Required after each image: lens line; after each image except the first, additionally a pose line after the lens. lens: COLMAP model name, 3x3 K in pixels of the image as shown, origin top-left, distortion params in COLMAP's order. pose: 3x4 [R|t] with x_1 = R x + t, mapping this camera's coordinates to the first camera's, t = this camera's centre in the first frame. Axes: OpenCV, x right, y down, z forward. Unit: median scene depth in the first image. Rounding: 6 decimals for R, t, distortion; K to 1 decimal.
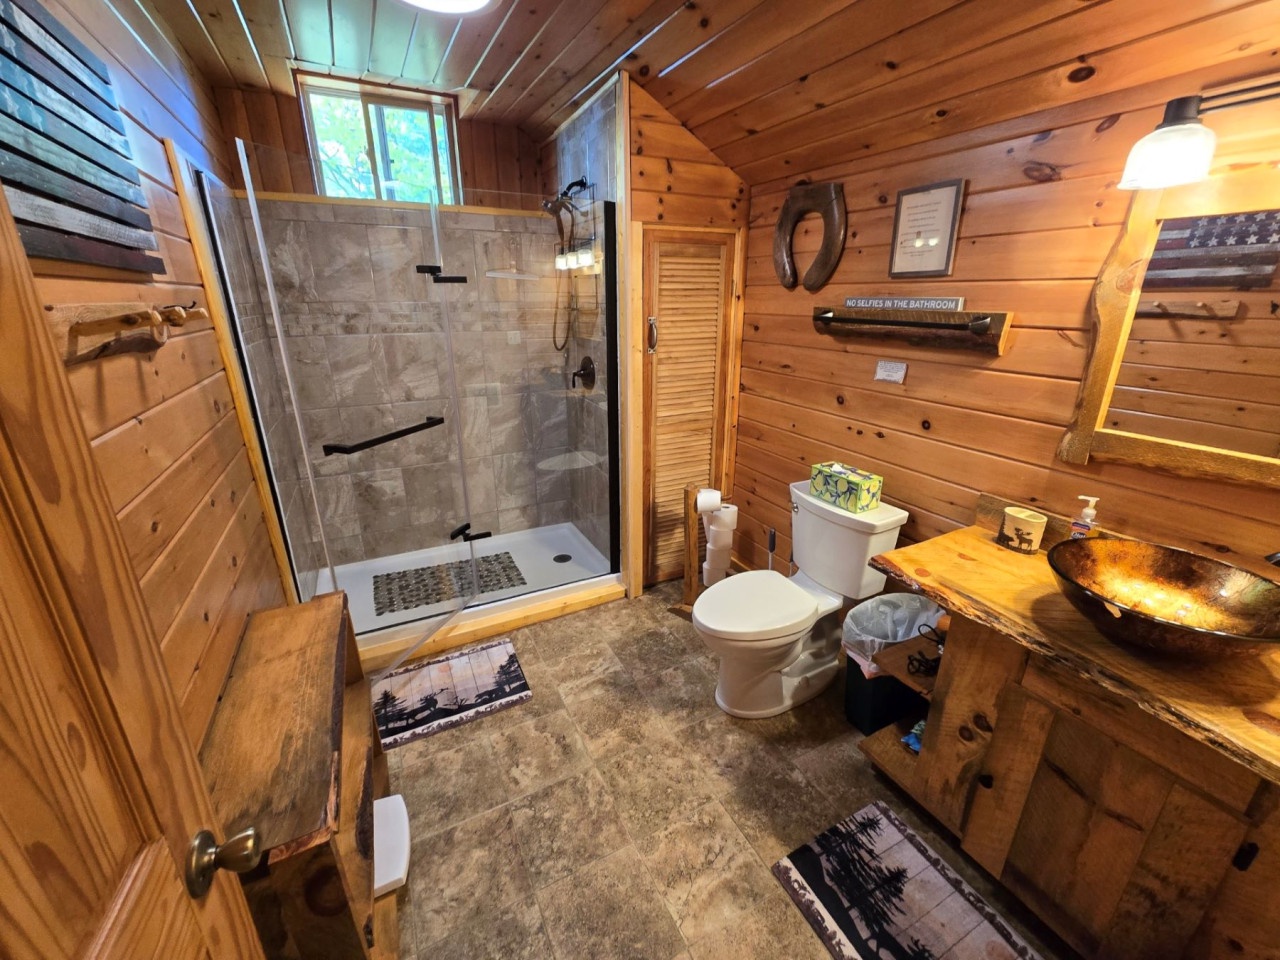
lens RADIAL K [[523.1, 0, 640.0], [0, 523.1, 480.0], [0, 0, 1]] dist [-0.000531, -0.000091]
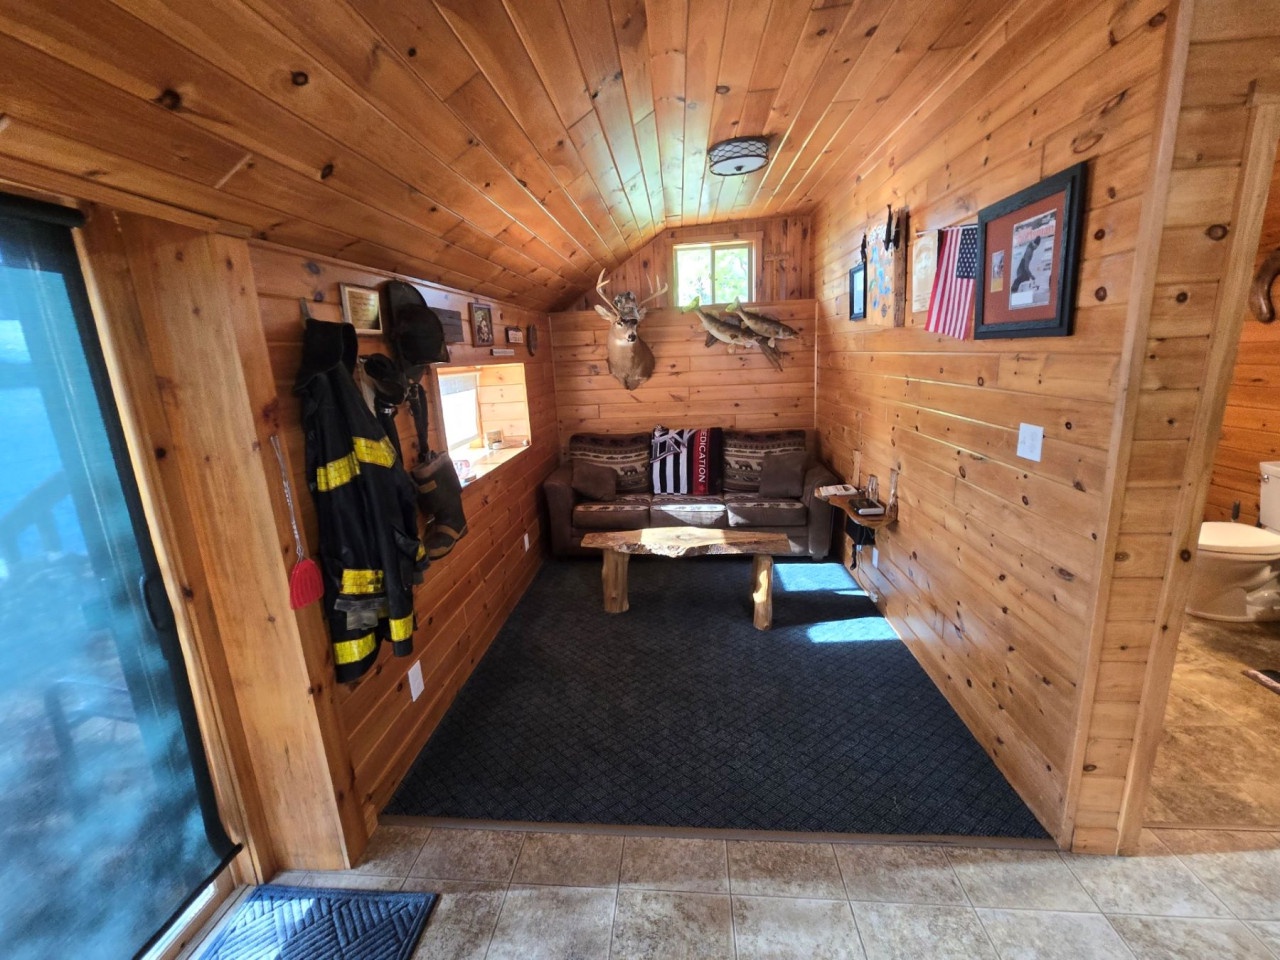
lens RADIAL K [[523.1, 0, 640.0], [0, 523.1, 480.0], [0, 0, 1]] dist [-0.000531, -0.000091]
pose [[0.847423, 0.071195, -0.526123, -0.380710], [-0.118982, 0.991230, -0.057510, 0.339222], [0.517414, 0.111335, 0.848462, -1.035470]]
